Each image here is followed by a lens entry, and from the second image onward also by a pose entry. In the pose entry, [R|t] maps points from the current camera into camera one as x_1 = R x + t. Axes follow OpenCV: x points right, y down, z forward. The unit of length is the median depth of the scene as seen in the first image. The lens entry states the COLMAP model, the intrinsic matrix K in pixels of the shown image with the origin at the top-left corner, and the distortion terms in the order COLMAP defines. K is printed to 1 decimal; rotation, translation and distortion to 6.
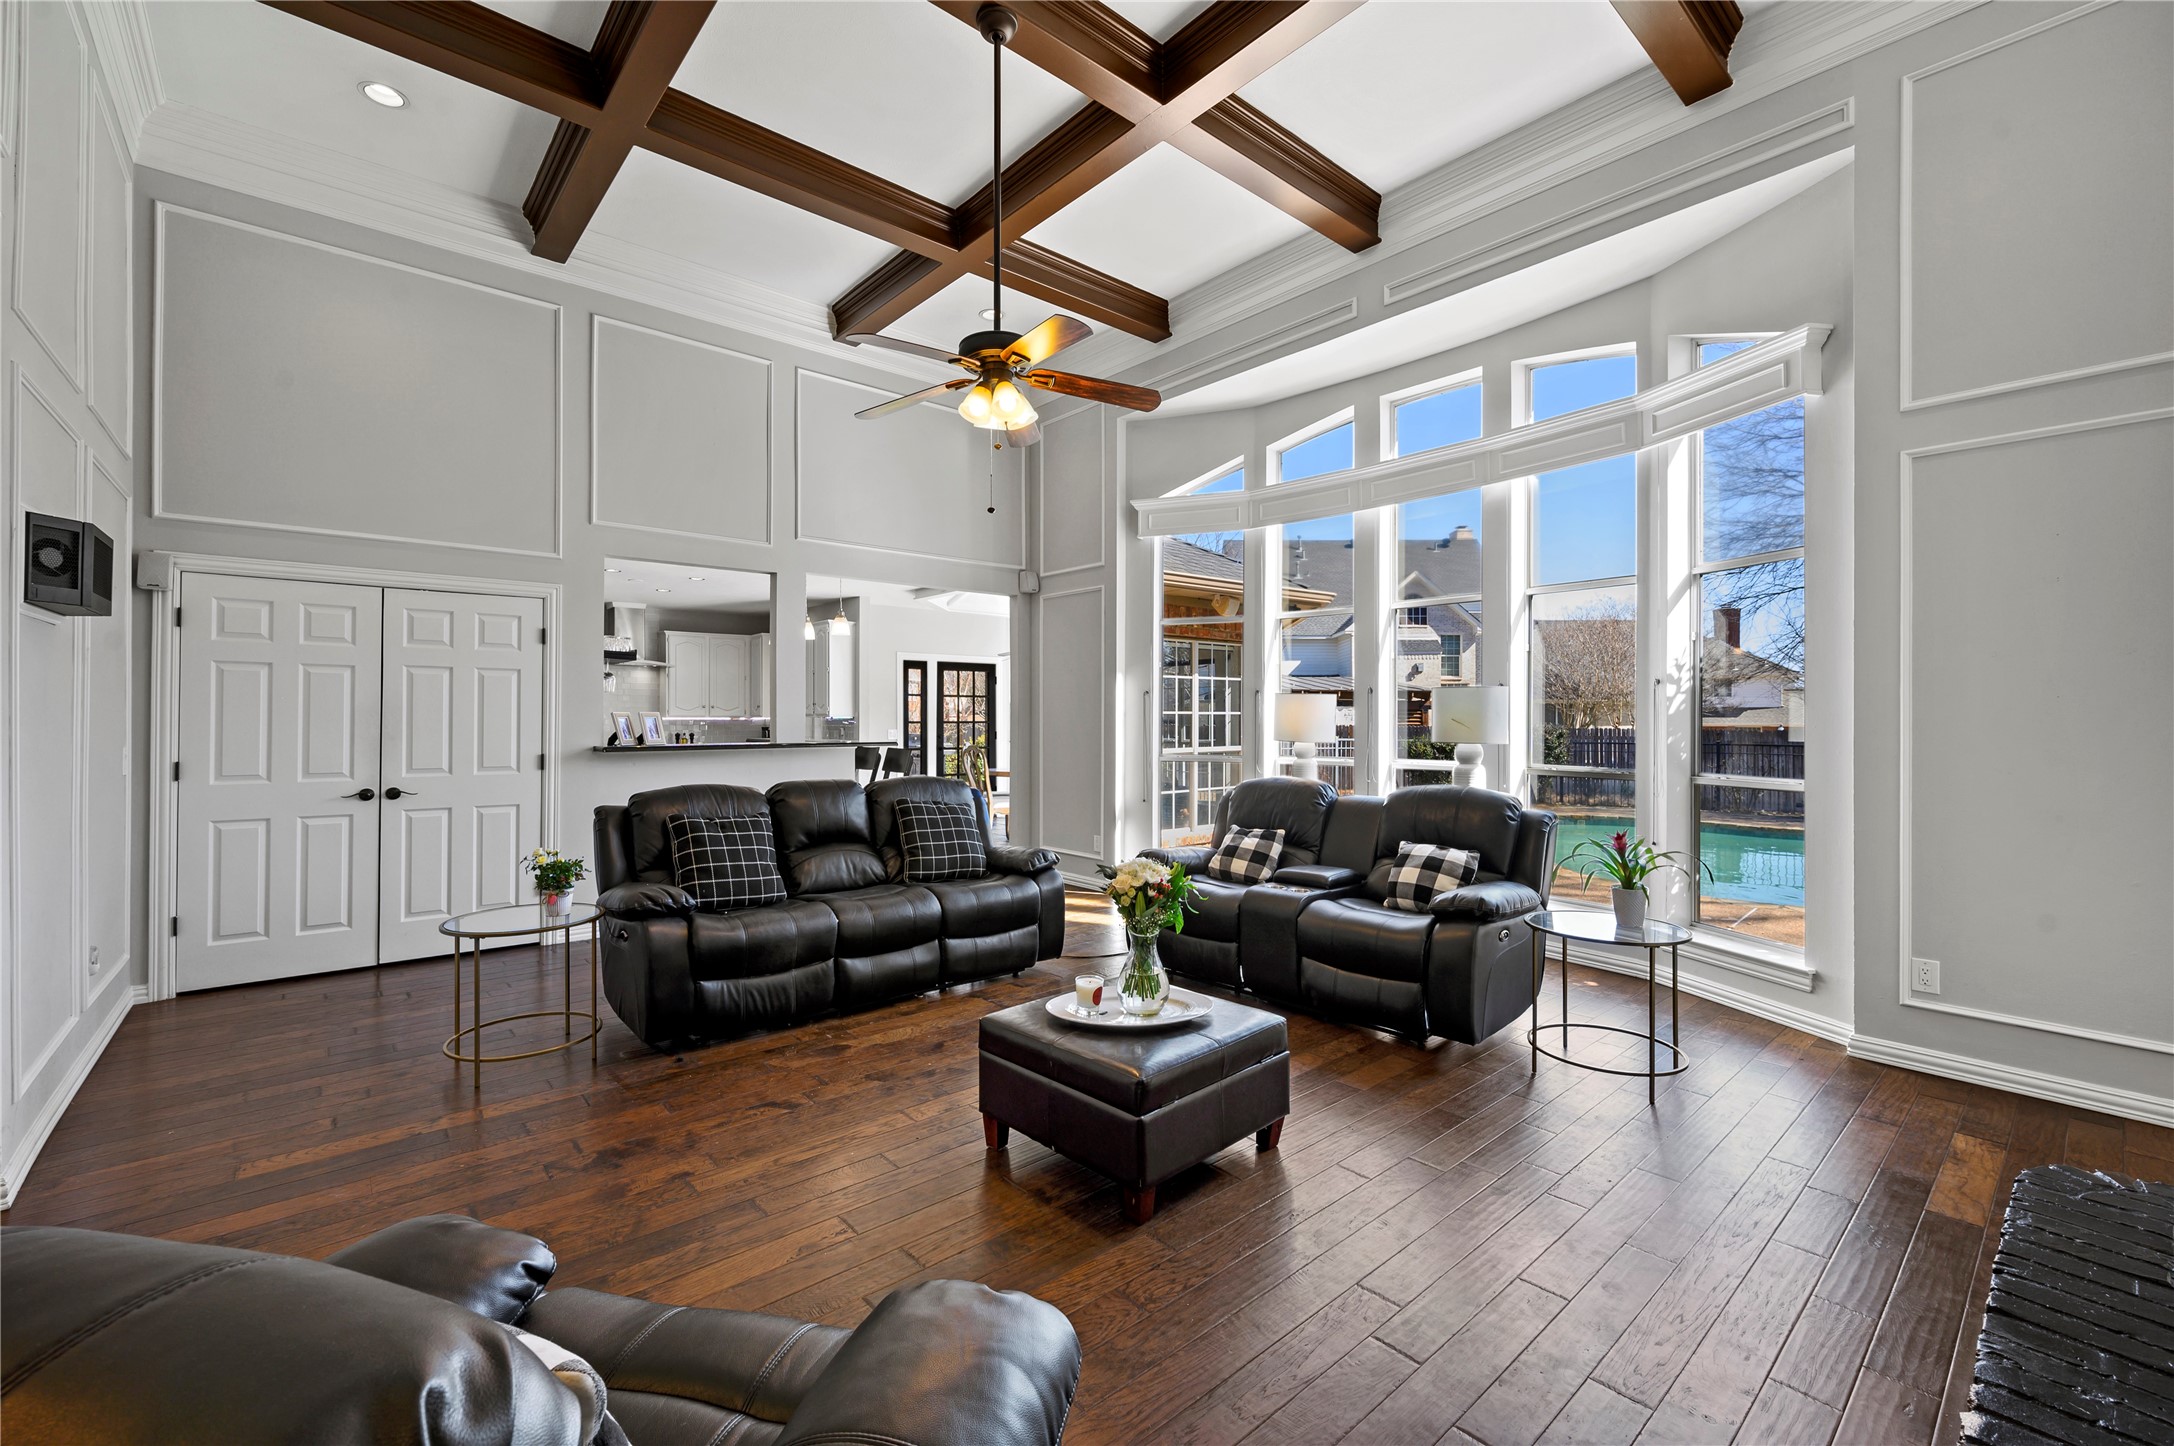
lens RADIAL K [[898.8, 0, 1088.2], [0, 898.8, 717.3], [0, 0, 1]] dist [-0.002210, -0.000182]
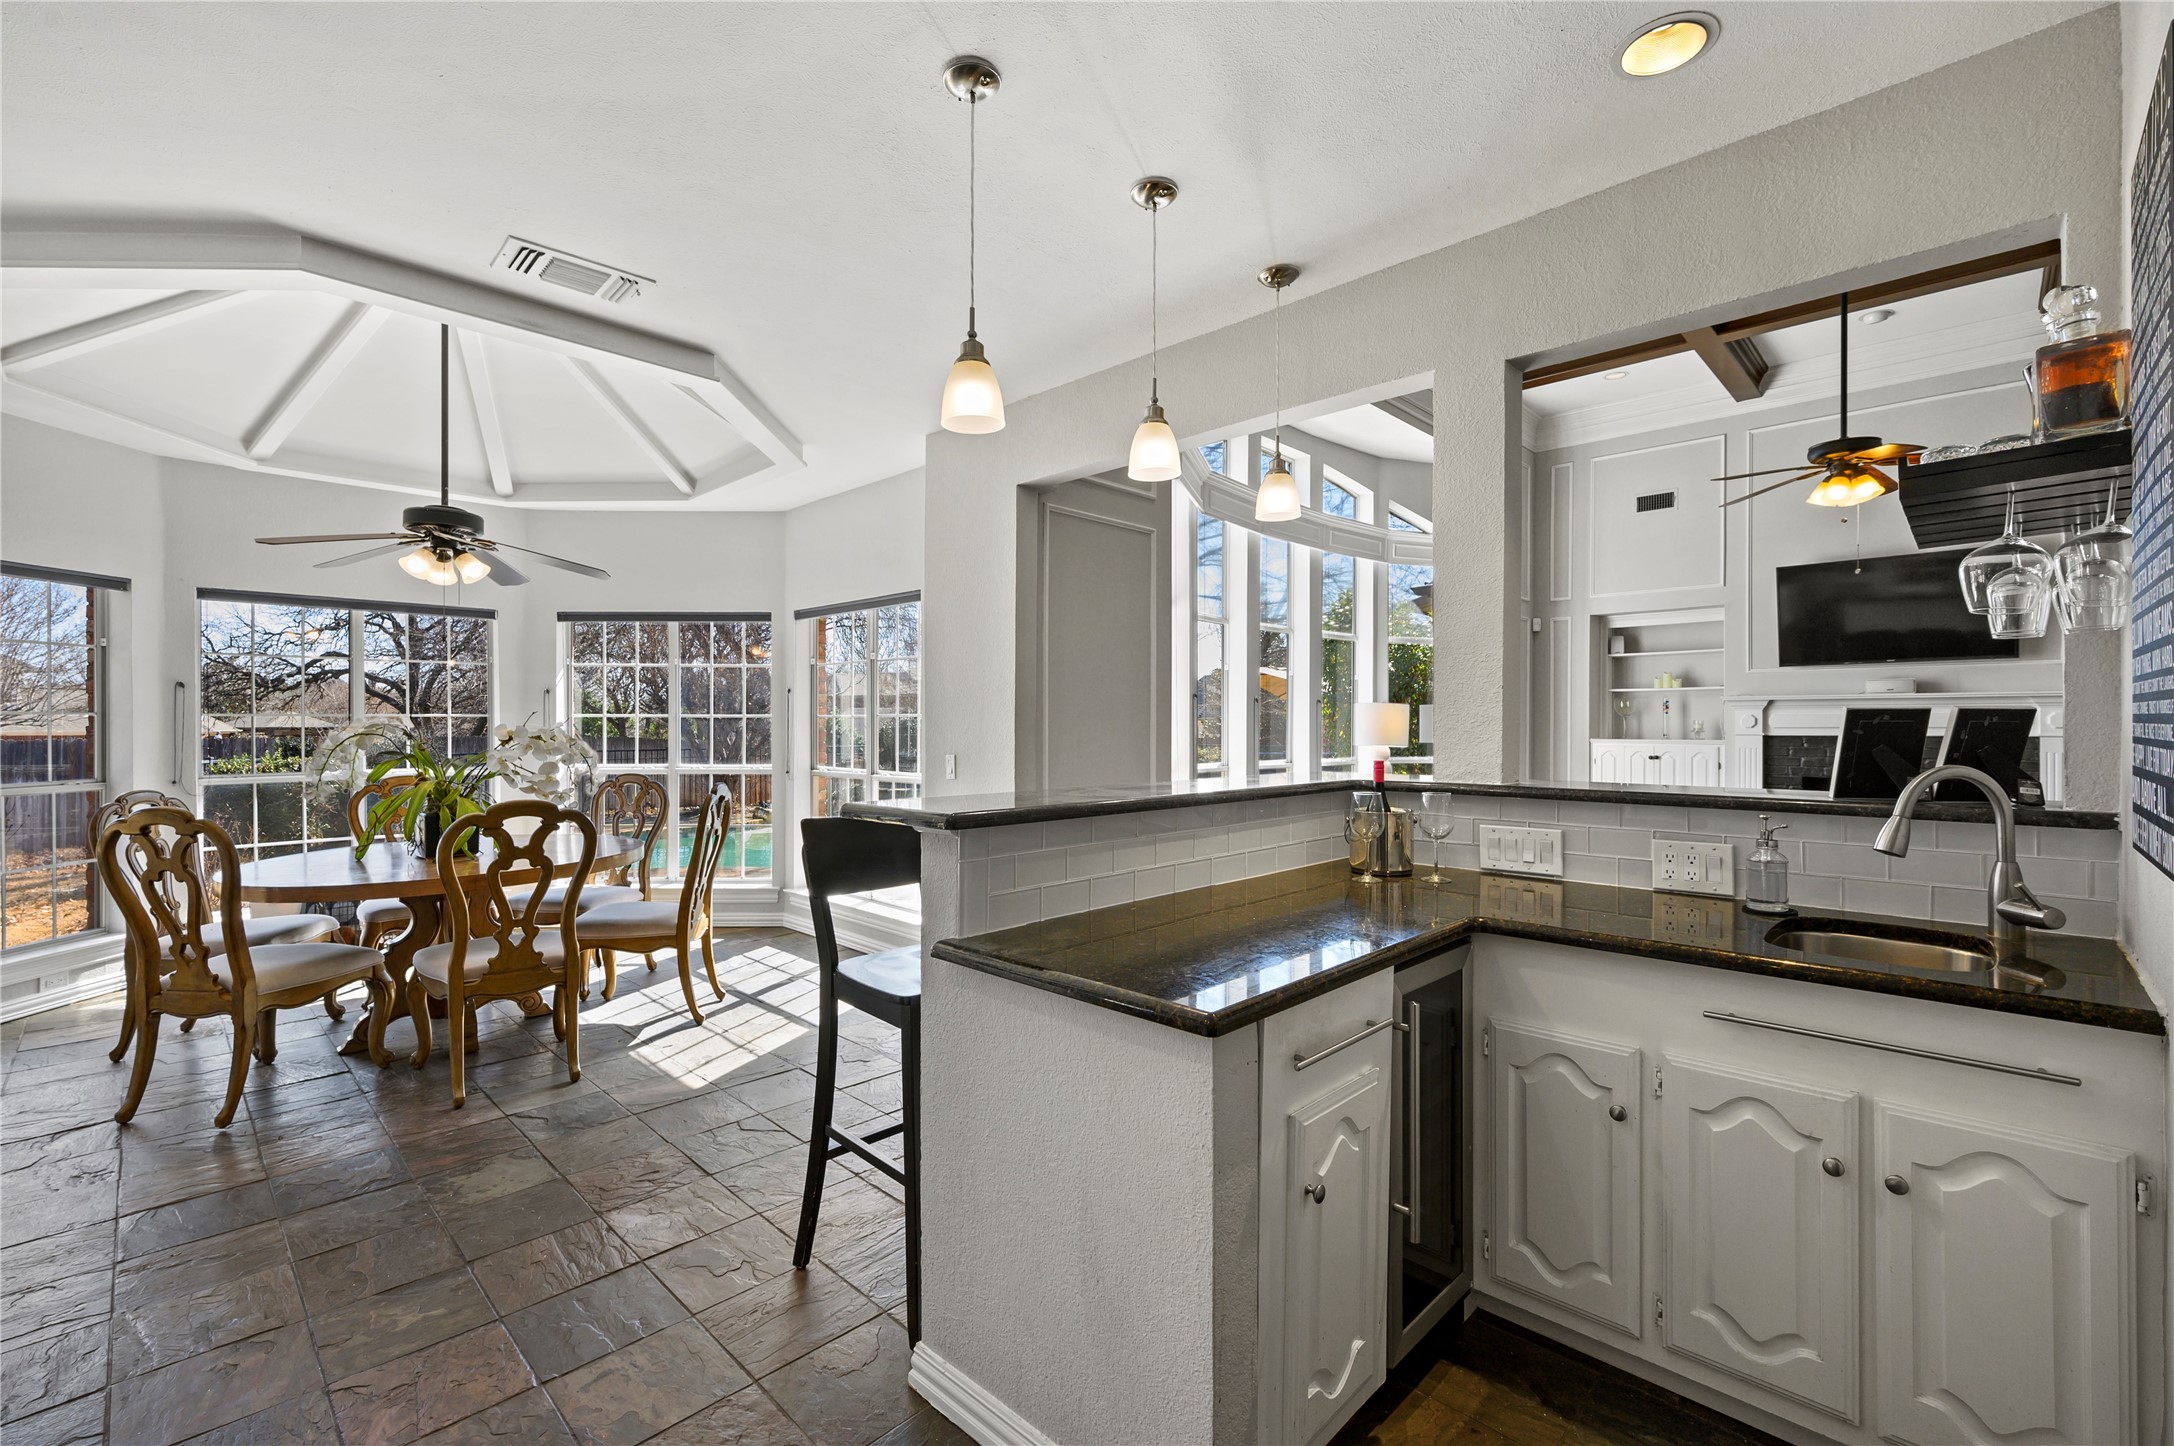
lens RADIAL K [[932.5, 0, 1087.0], [0, 932.5, 723.0], [0, 0, 1]] dist [-0.005511, 0.000402]
pose [[-0.090854, -0.003020, 0.995860, -0.909815], [-0.004301, 0.999987, 0.002640, -0.003995], [-0.995855, -0.004043, -0.090866, 1.496762]]
